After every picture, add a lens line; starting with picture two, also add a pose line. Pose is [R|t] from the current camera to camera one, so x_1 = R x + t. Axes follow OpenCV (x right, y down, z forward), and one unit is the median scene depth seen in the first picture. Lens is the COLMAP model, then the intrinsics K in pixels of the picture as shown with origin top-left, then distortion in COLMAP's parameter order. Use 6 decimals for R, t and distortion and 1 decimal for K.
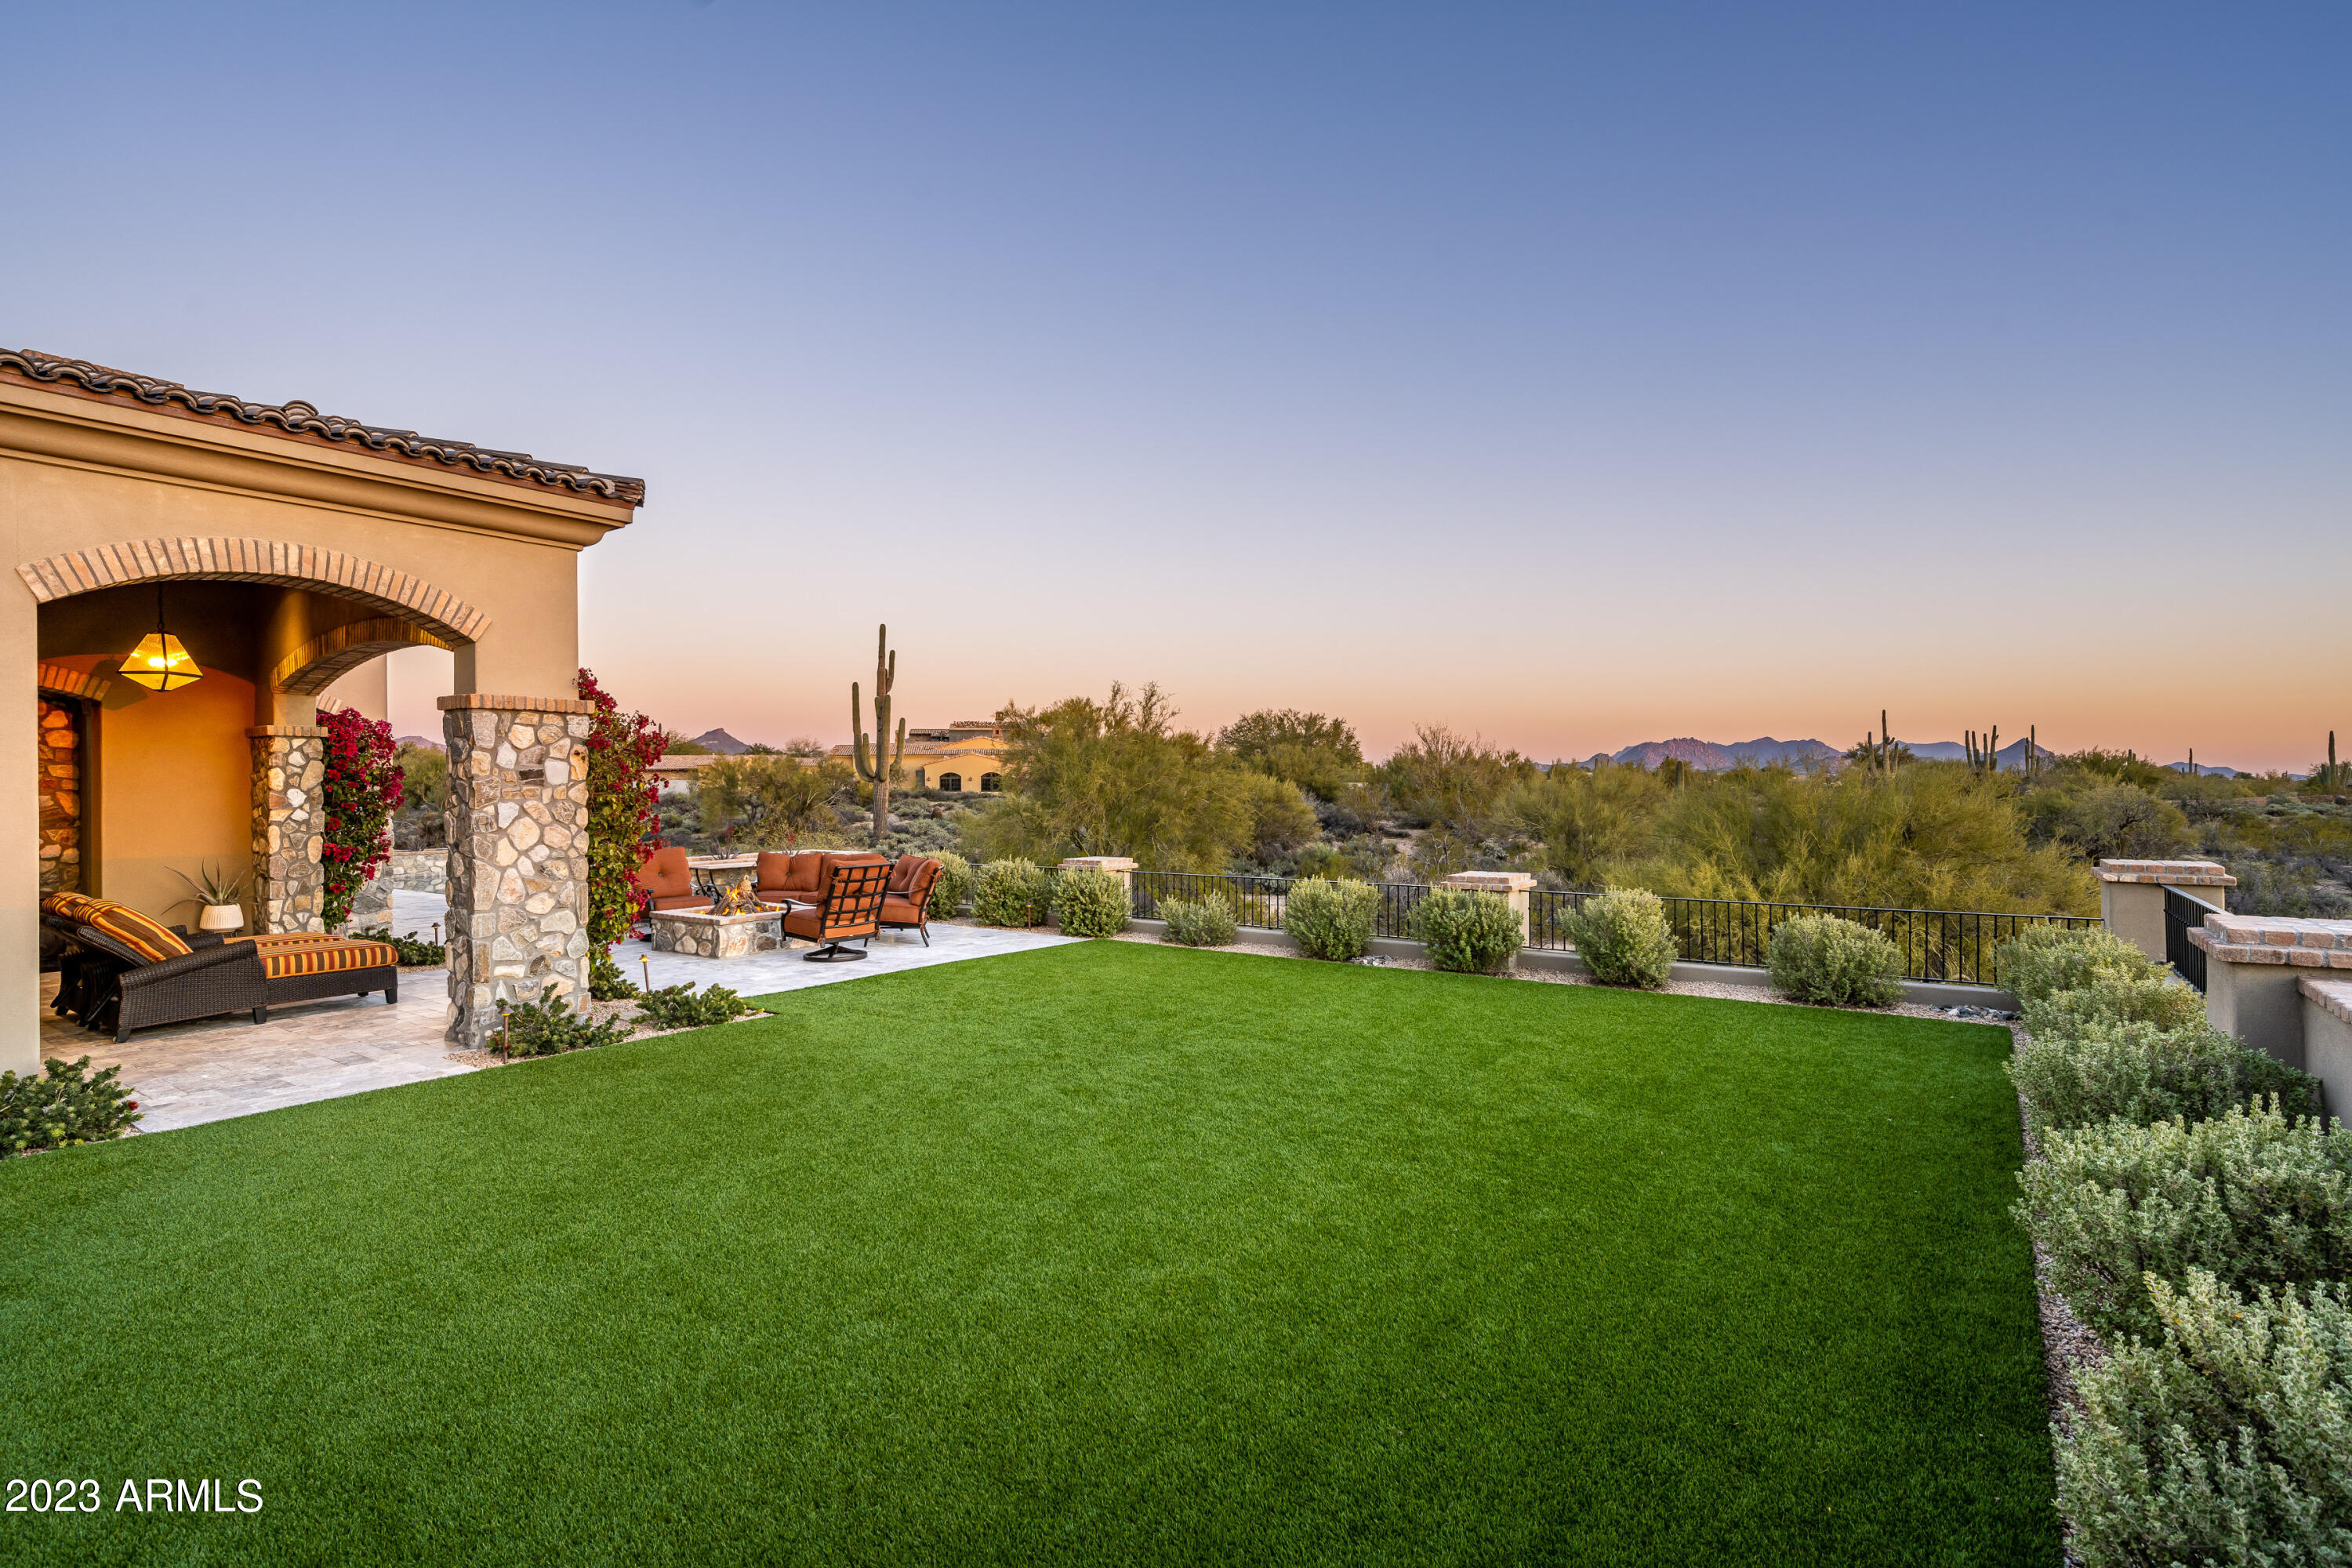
lens RADIAL K [[1118.3, 0, 1178.7], [0, 1118.3, 782.2], [0, 0, 1]] dist [0.001174, 0.000262]
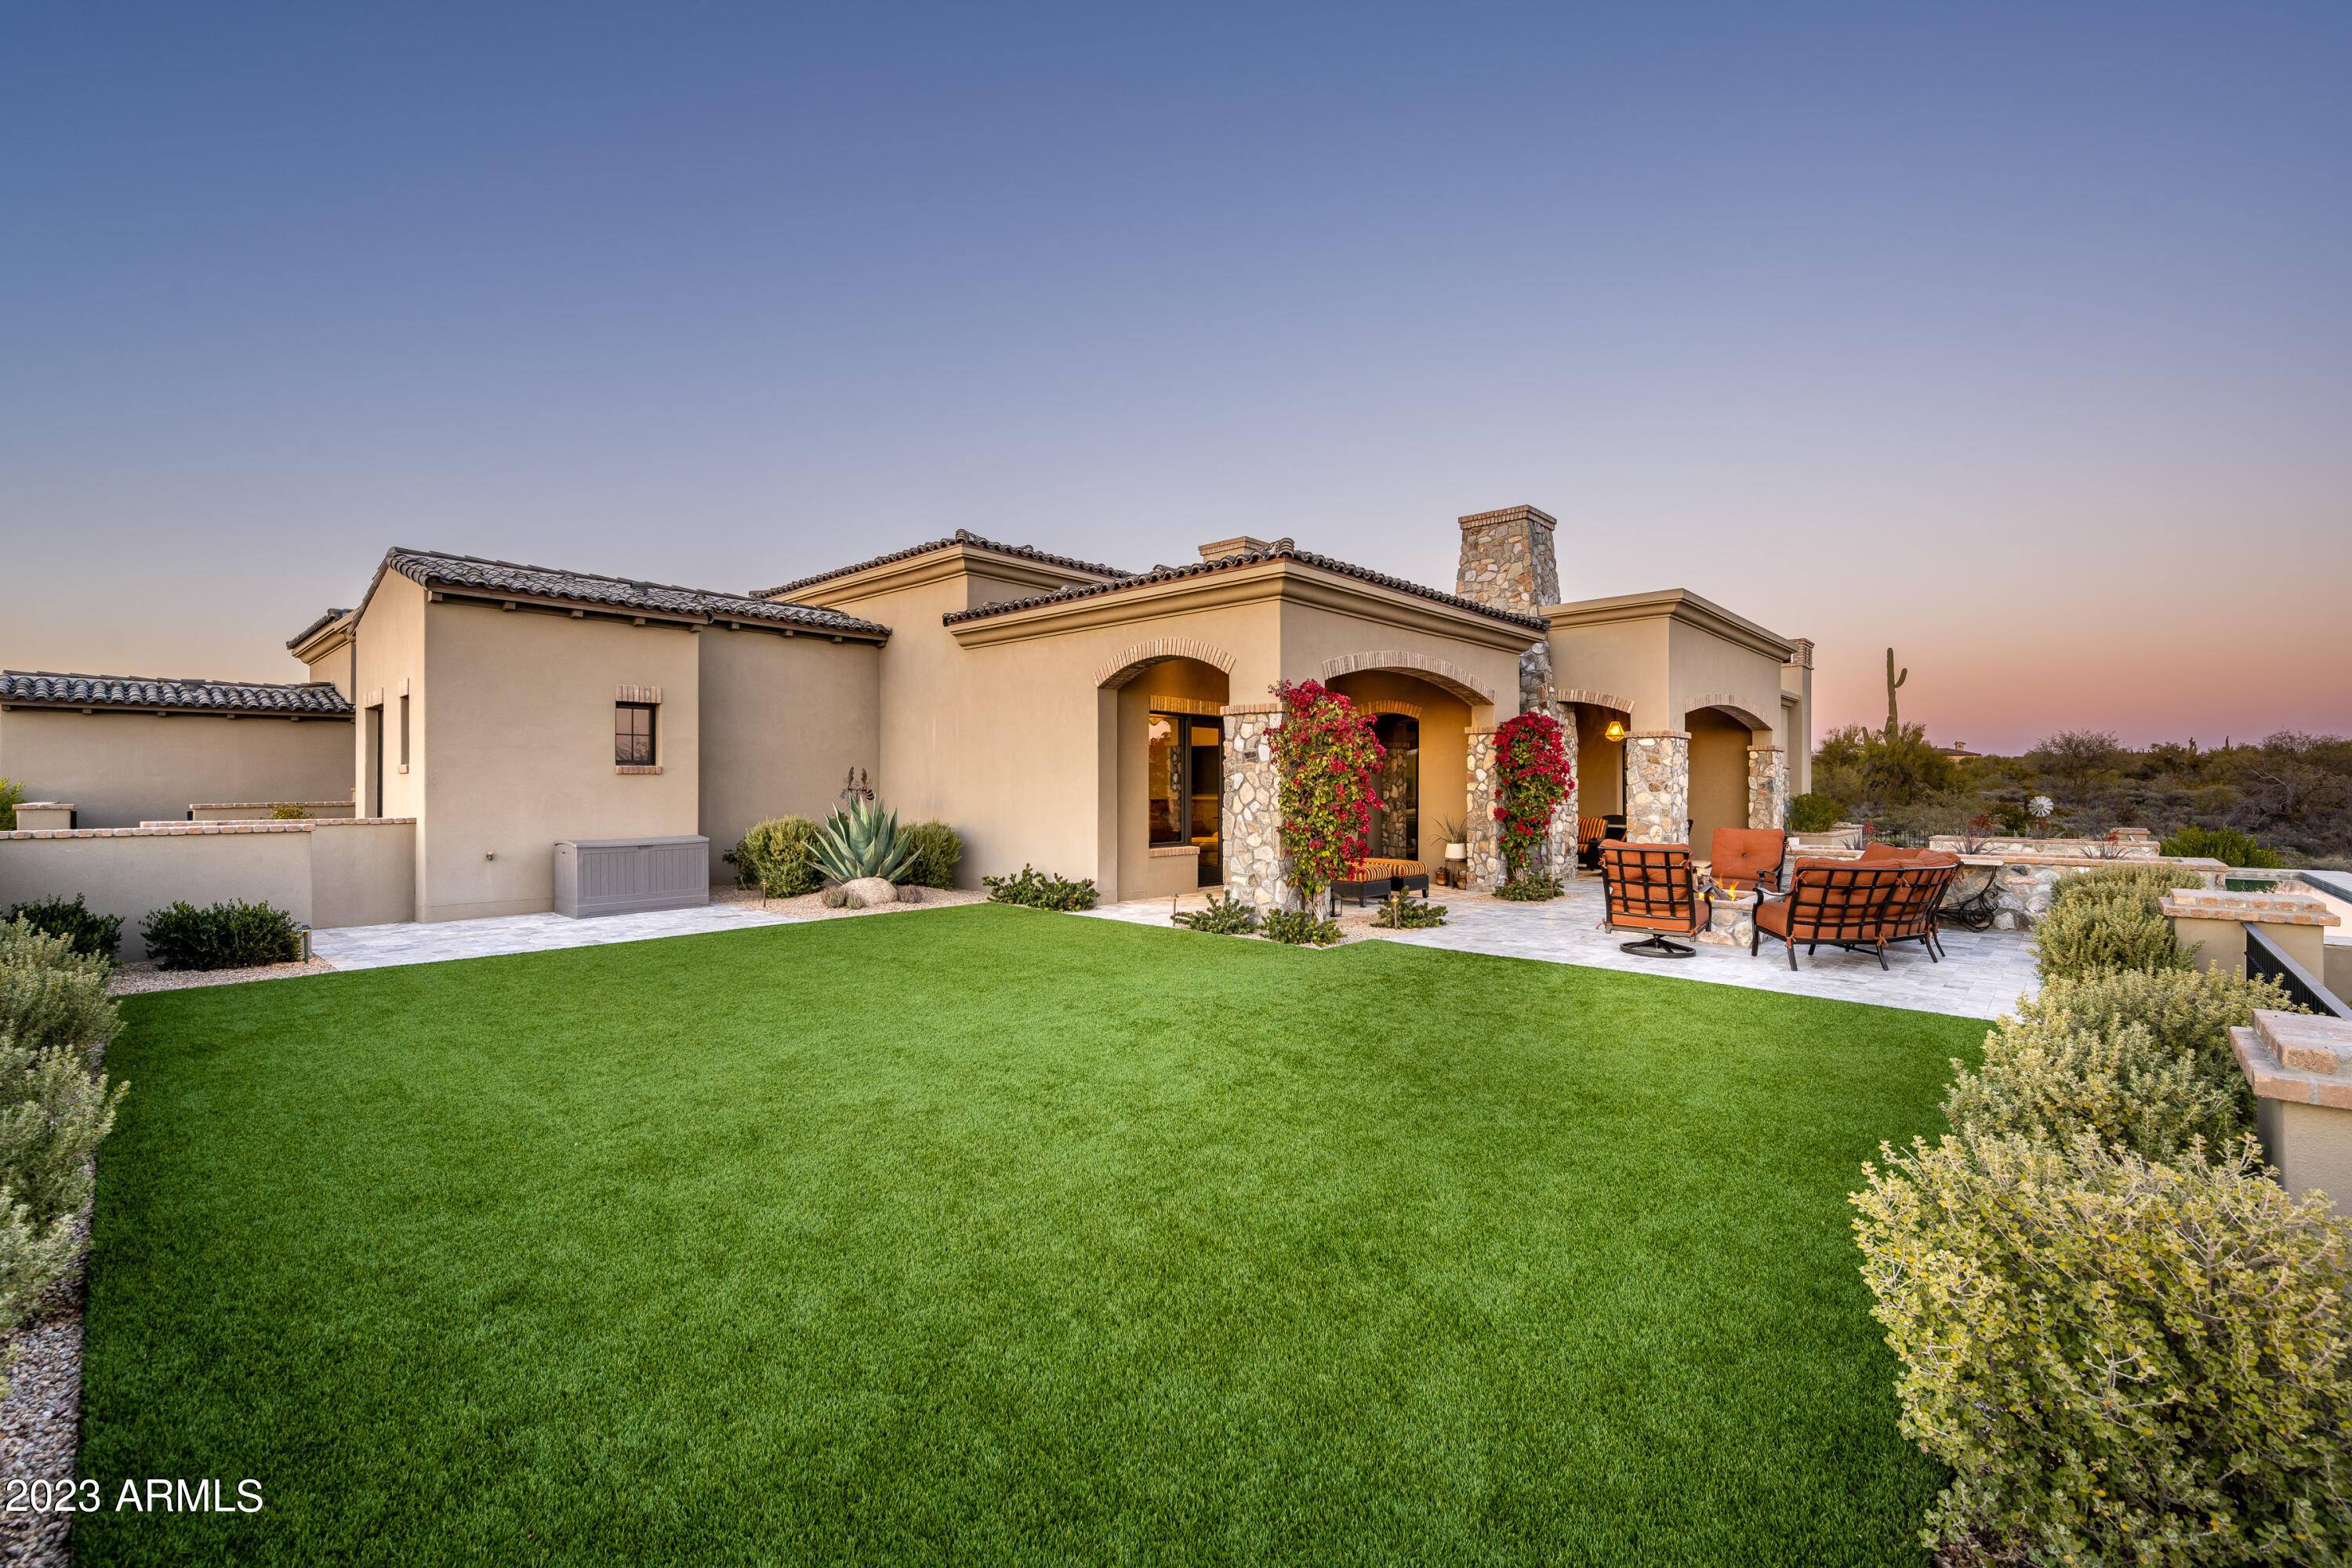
lens RADIAL K [[1000.1, 0, 1169.7], [0, 1000.1, 789.6], [0, 0, 1]] dist [-0.002098, -0.000268]
pose [[-0.136208, 0.008799, -0.990641, 0.767222], [0.002976, 0.999960, 0.008472, 0.027665], [0.990676, -0.001794, -0.136229, 1.039200]]
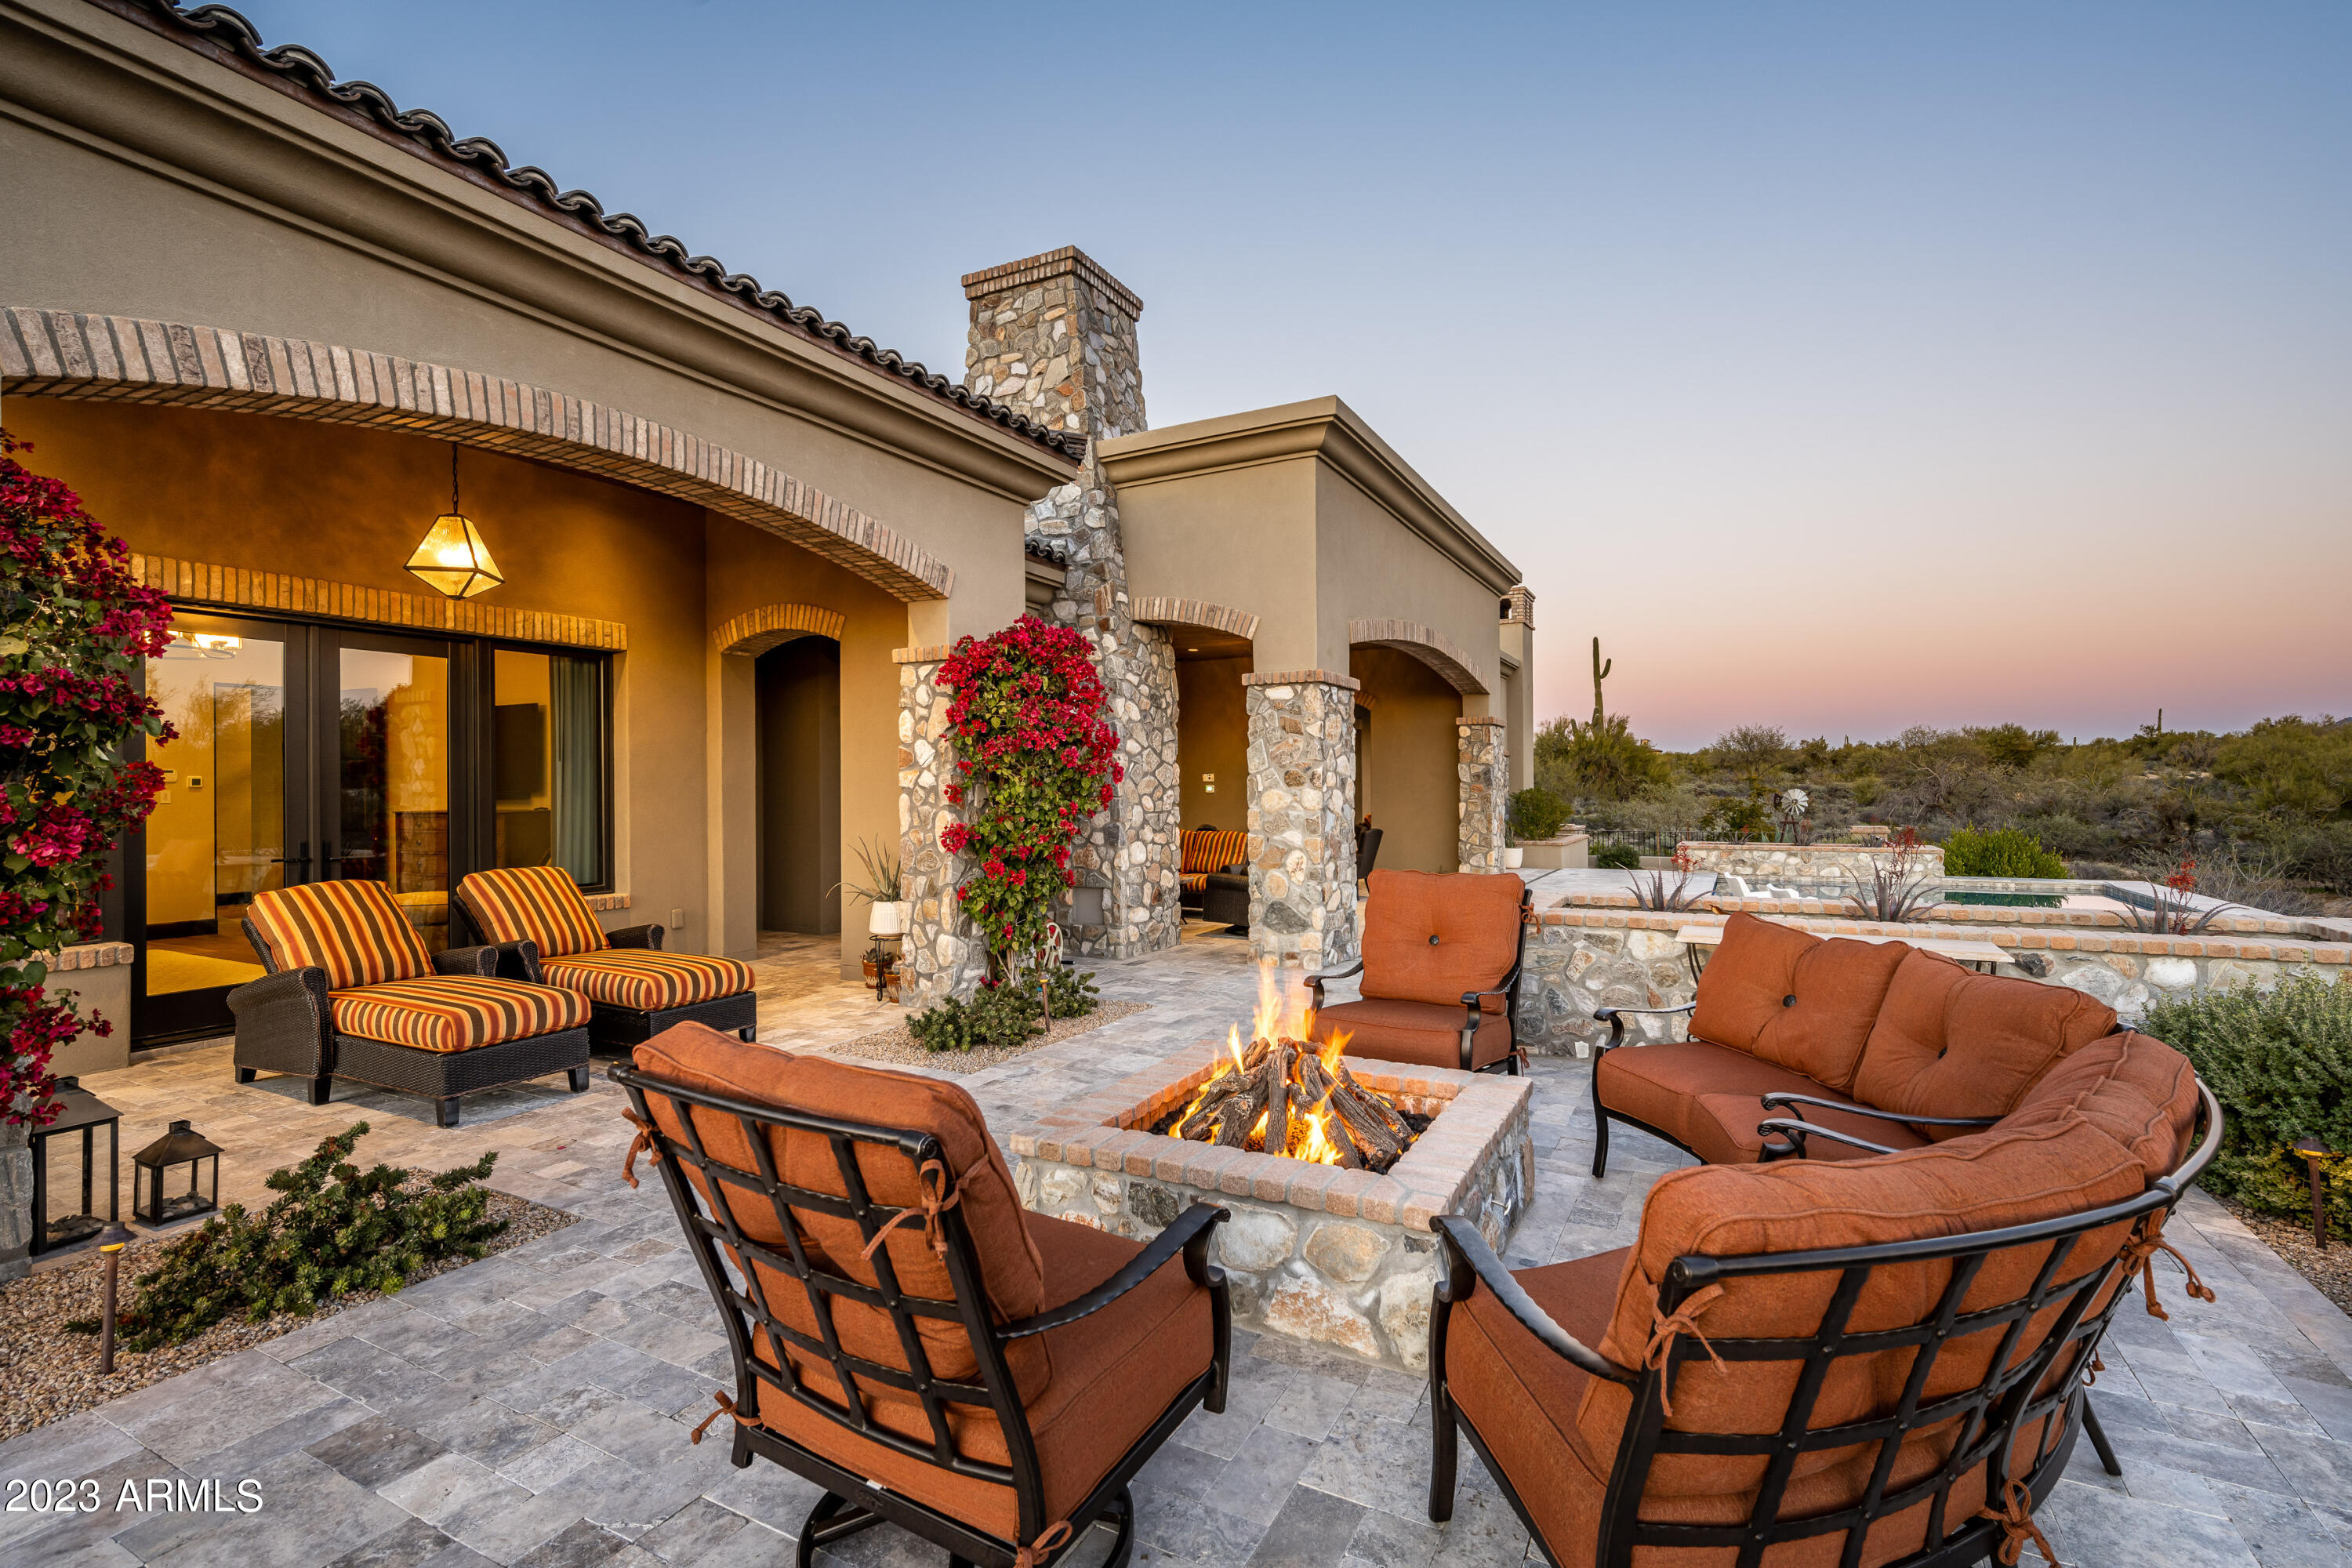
lens RADIAL K [[1065.0, 0, 1181.4], [0, 1065.0, 785.9], [0, 0, 1]] dist [0.000868, 0.000023]
pose [[0.126263, 0.005185, -0.991983, -0.179714], [0.009645, 0.999933, 0.006454, 0.041723], [0.991950, -0.010383, 0.126204, 1.441341]]
